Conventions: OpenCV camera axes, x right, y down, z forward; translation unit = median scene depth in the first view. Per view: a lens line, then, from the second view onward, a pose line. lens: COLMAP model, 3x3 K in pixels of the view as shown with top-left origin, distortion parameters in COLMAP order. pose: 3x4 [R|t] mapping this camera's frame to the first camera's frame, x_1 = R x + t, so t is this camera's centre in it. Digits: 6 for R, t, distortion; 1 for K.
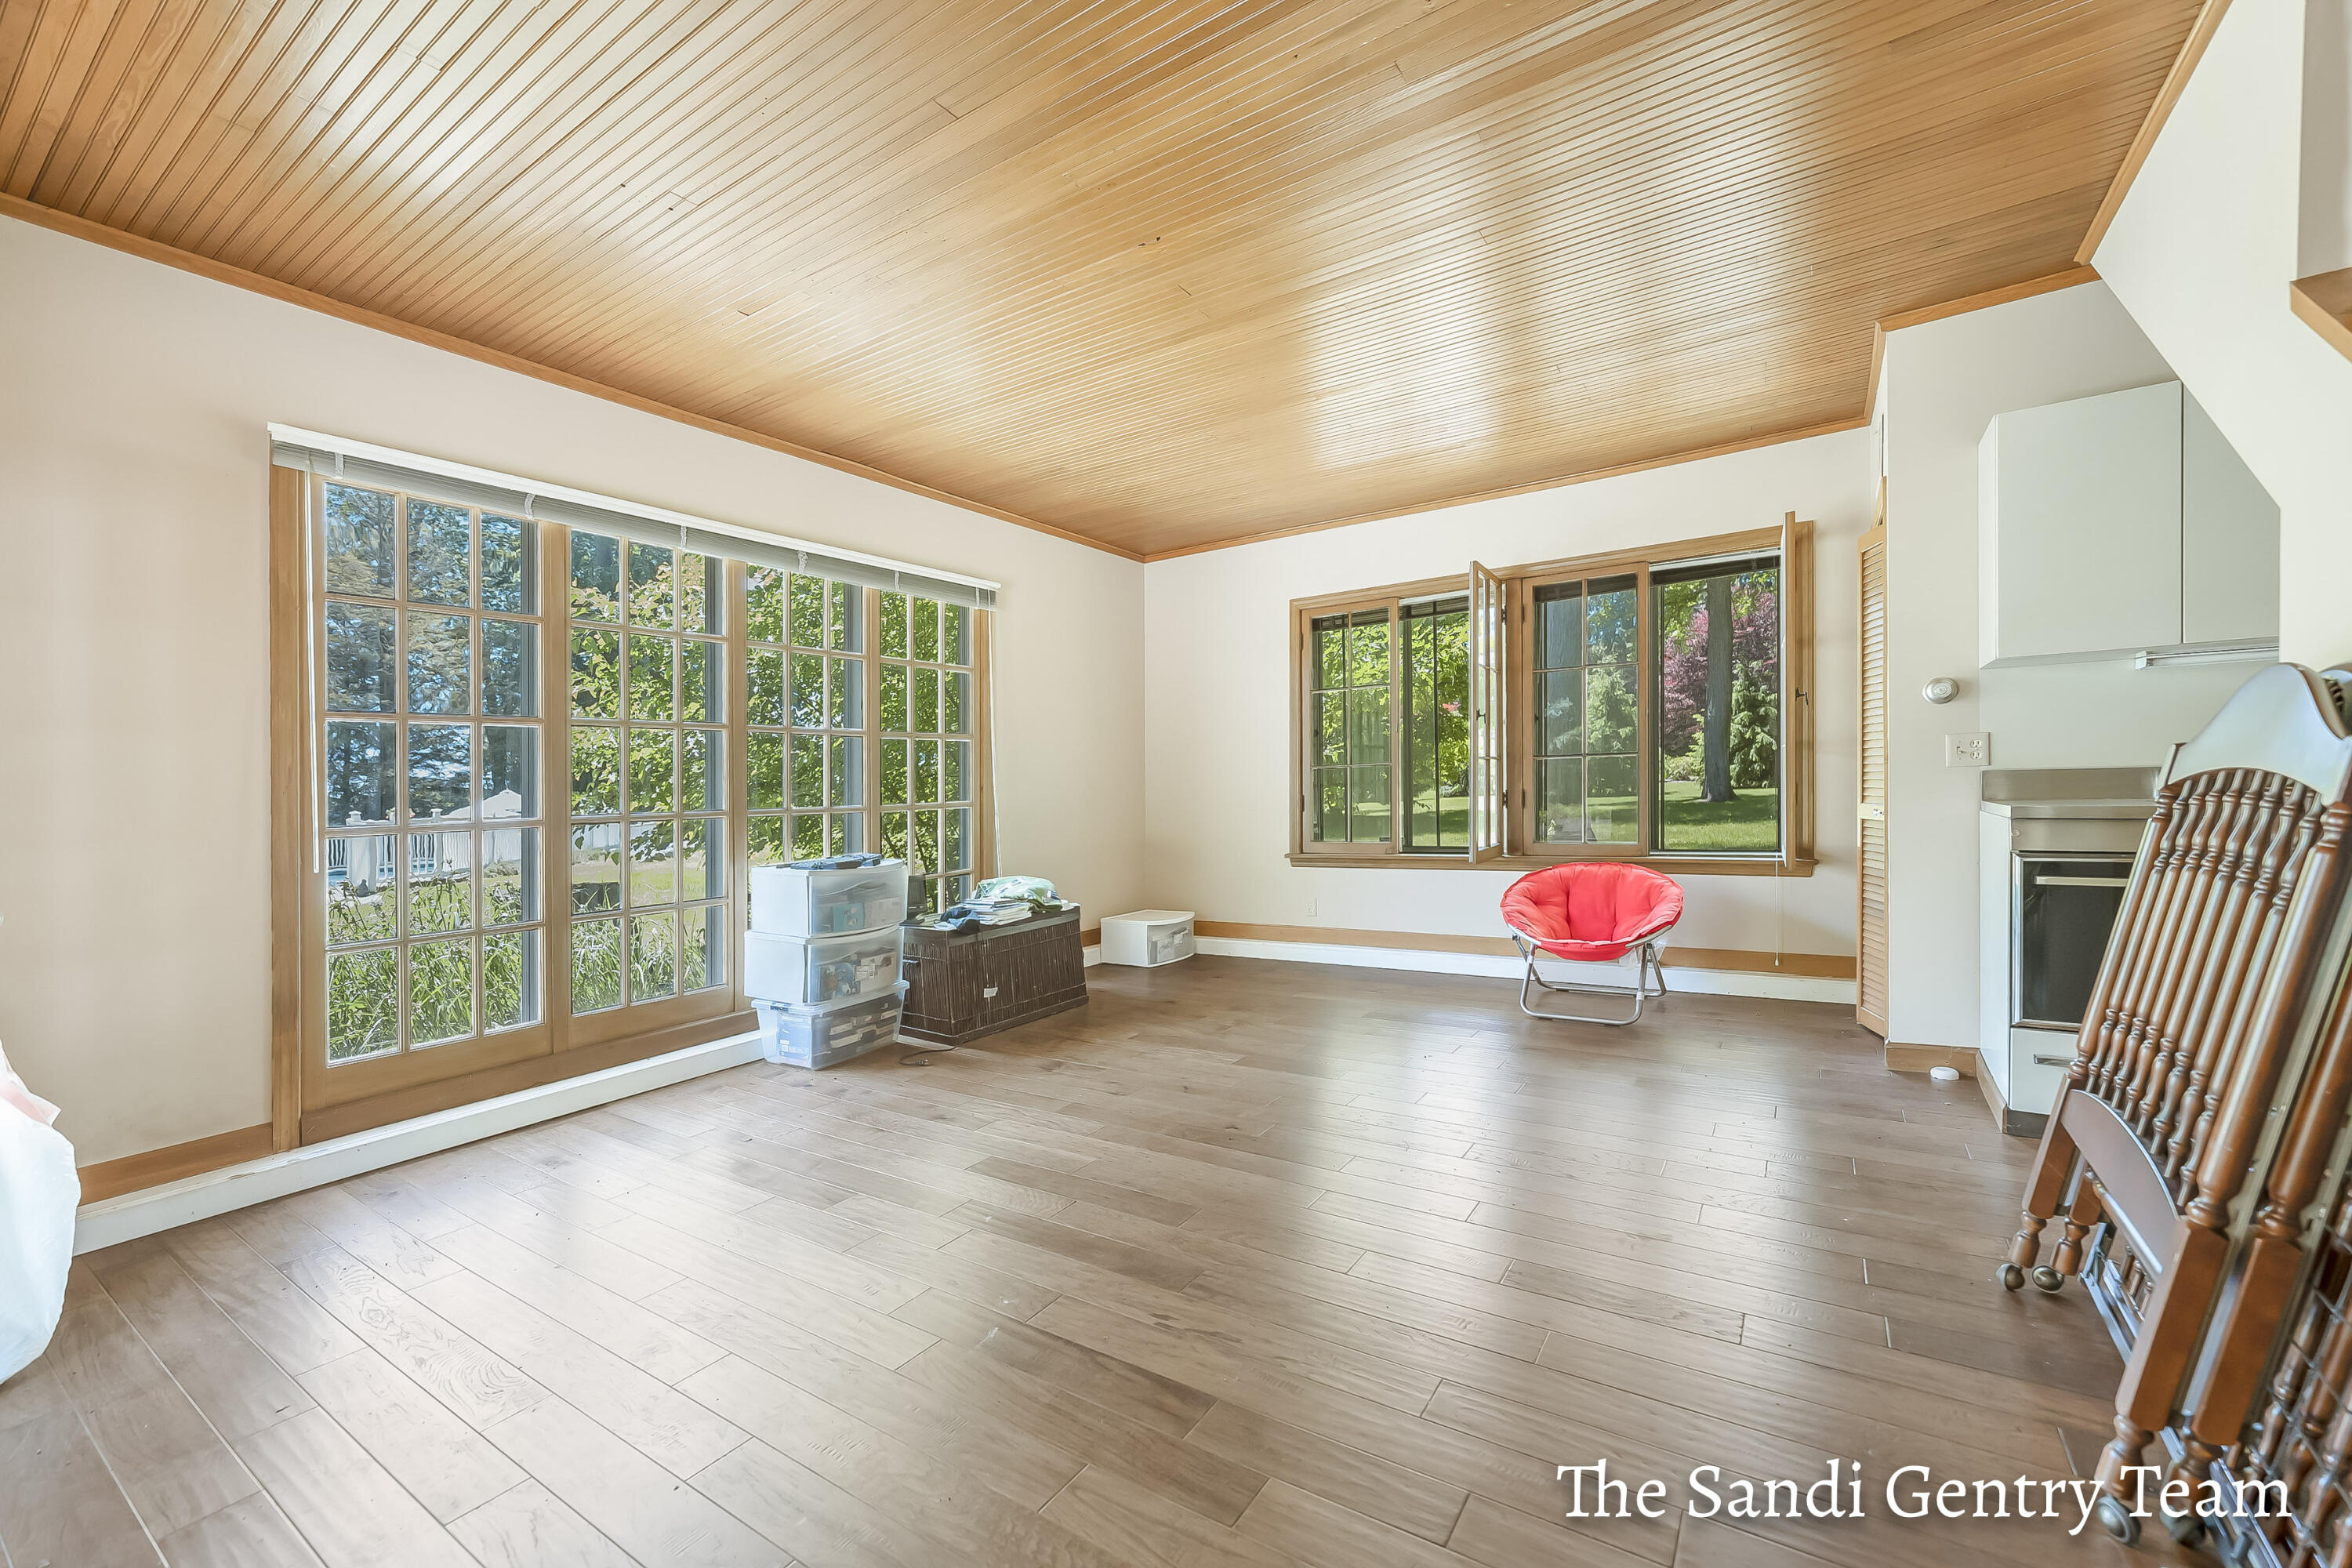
lens RADIAL K [[944.9, 0, 1179.4], [0, 944.9, 781.7], [0, 0, 1]] dist [0.001706, -0.000074]
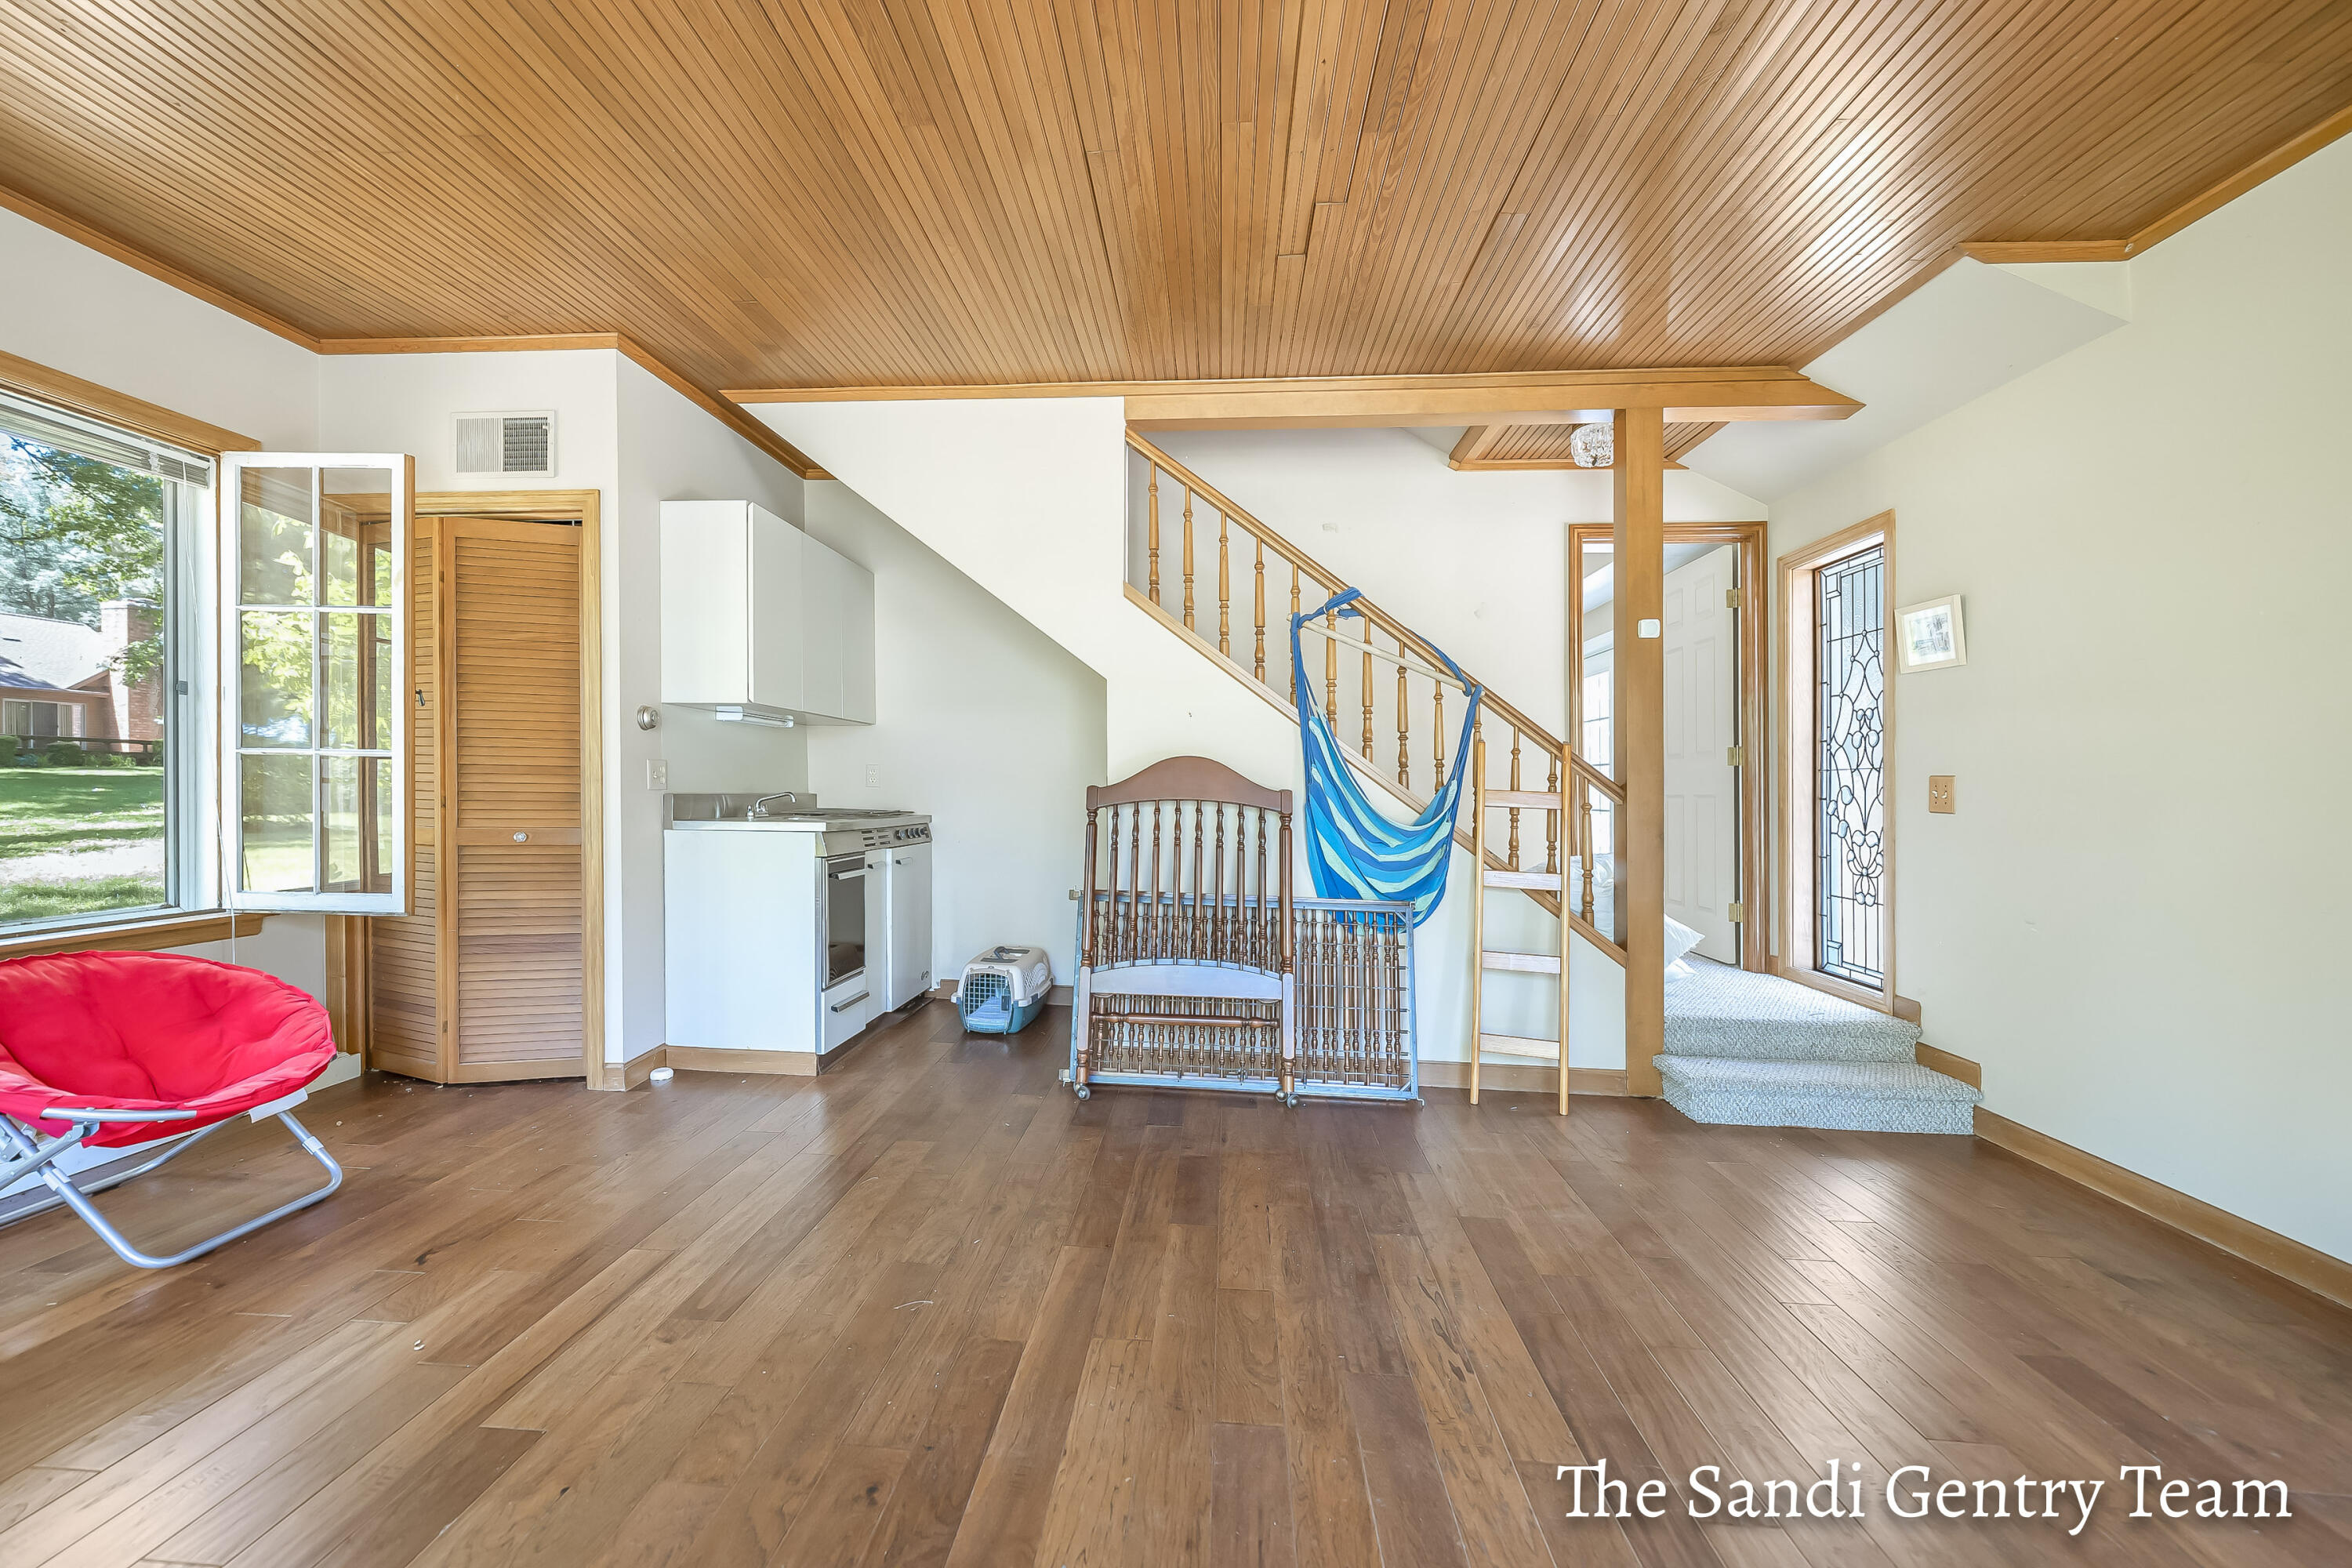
lens RADIAL K [[944.9, 0, 1165.3], [0, 944.9, 816.9], [0, 0, 1]] dist [0.001706, -0.000074]
pose [[-0.487566, -0.001735, 0.873084, -0.356783], [-0.002782, 0.999996, 0.000433, 0.011389], [-0.873082, -0.002217, -0.487569, 0.887074]]
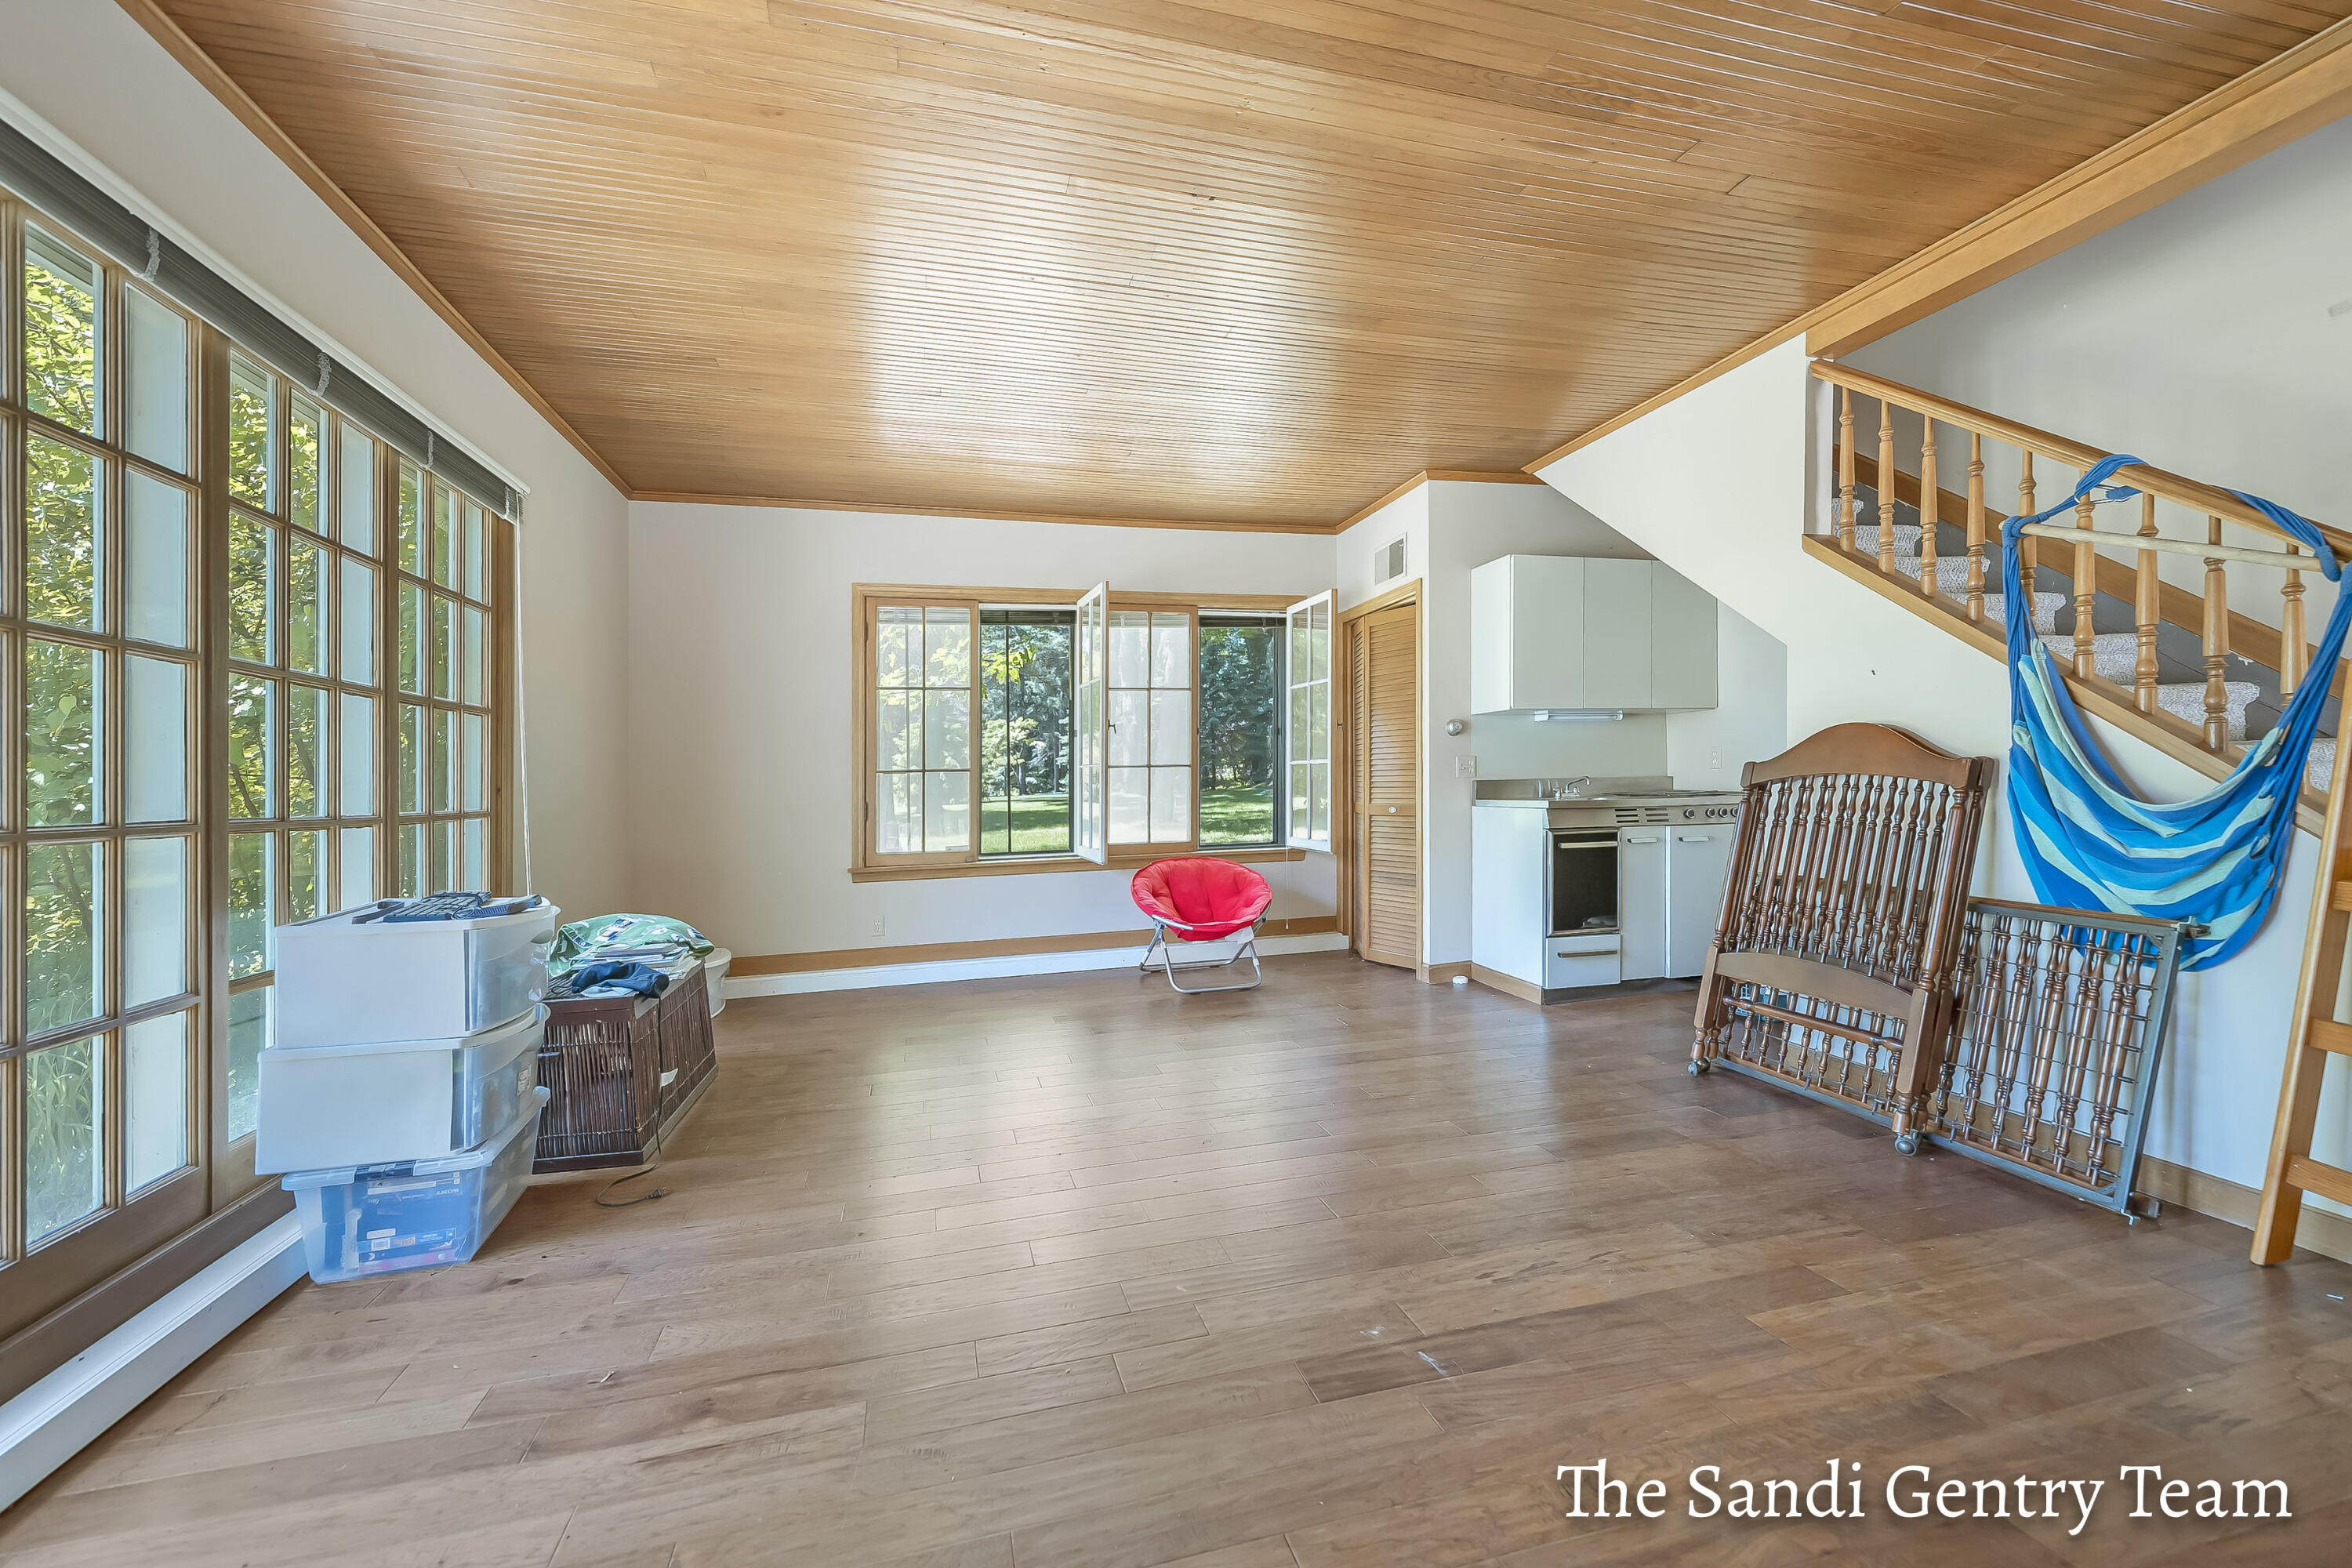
lens RADIAL K [[944.9, 0, 1171.7], [0, 944.9, 798.7], [0, 0, 1]] dist [0.001706, -0.000074]
pose [[0.668874, 0.002321, 0.743372, -0.540852], [-0.001851, 0.999997, -0.001457, 0.018182], [-0.743373, -0.000401, 0.668877, 0.287911]]
